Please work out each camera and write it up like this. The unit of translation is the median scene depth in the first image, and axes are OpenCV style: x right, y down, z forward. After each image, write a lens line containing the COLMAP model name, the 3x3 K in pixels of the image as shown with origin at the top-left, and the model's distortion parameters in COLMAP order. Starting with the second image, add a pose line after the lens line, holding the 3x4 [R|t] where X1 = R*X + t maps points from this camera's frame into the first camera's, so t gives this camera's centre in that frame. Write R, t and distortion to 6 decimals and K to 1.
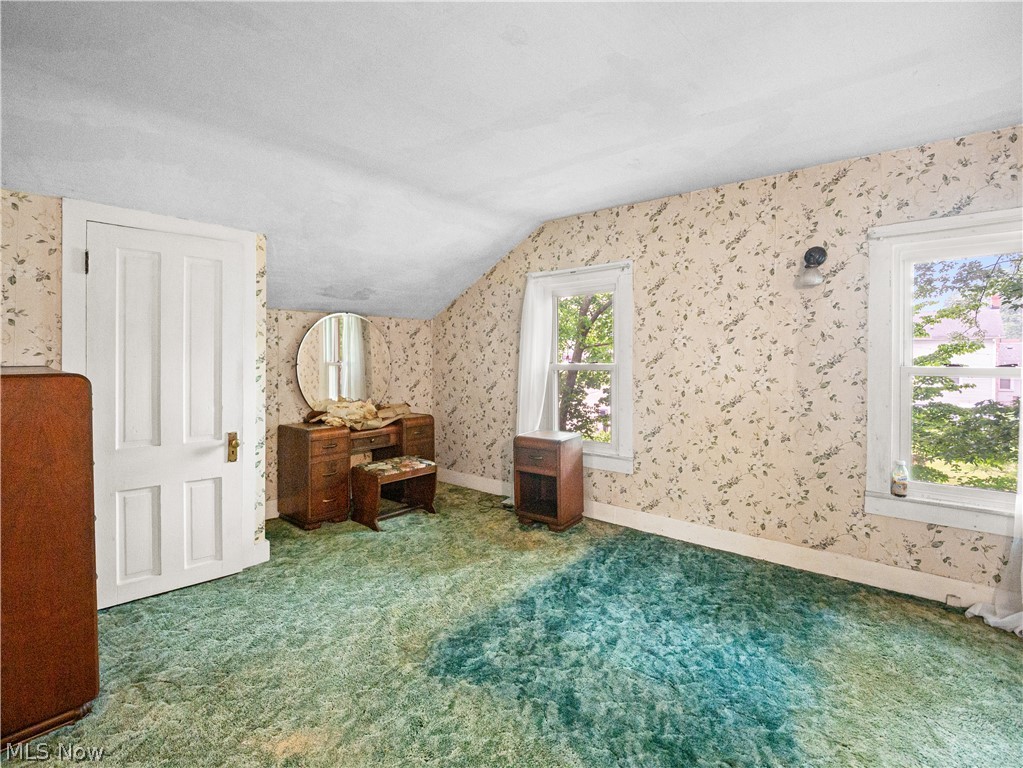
lens RADIAL K [[496.7, 0, 493.1], [0, 496.7, 361.2], [0, 0, 1]] dist [0.014494, -0.026797]
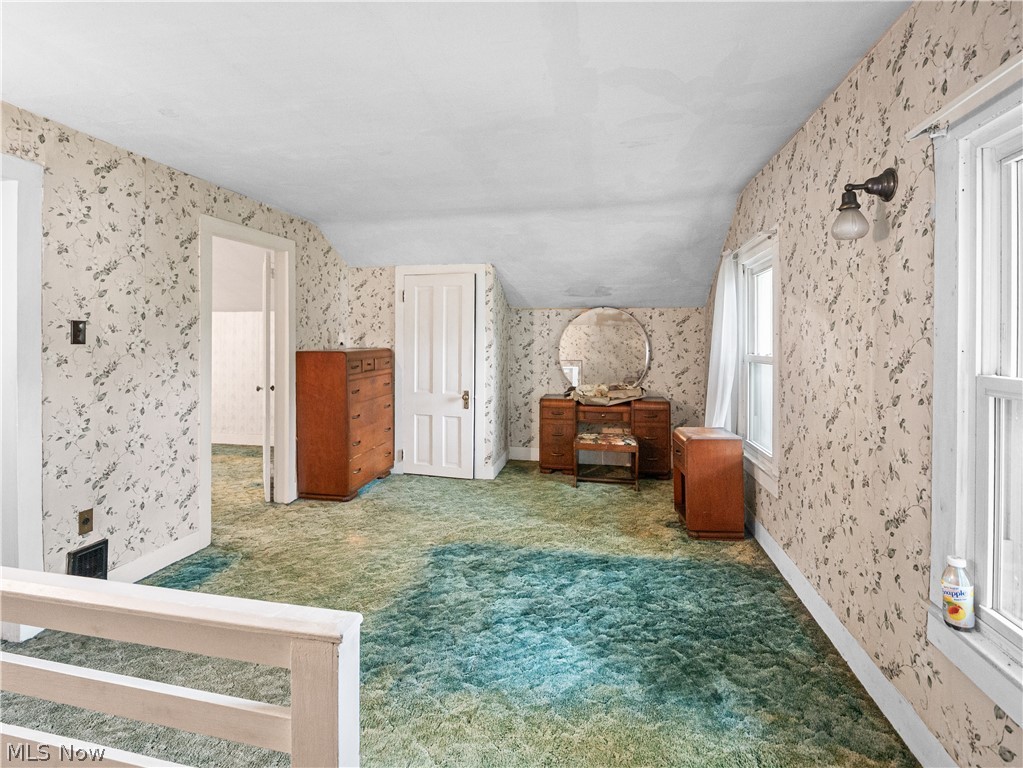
lens RADIAL K [[502.7, 0, 507.2], [0, 502.7, 345.5], [0, 0, 1]] dist [0.000780, -0.010971]
pose [[0.489954, 0.010822, -0.871681, 0.933384], [-0.010635, 0.999923, 0.006436, -0.015931], [0.871683, 0.006117, 0.490031, 0.302422]]
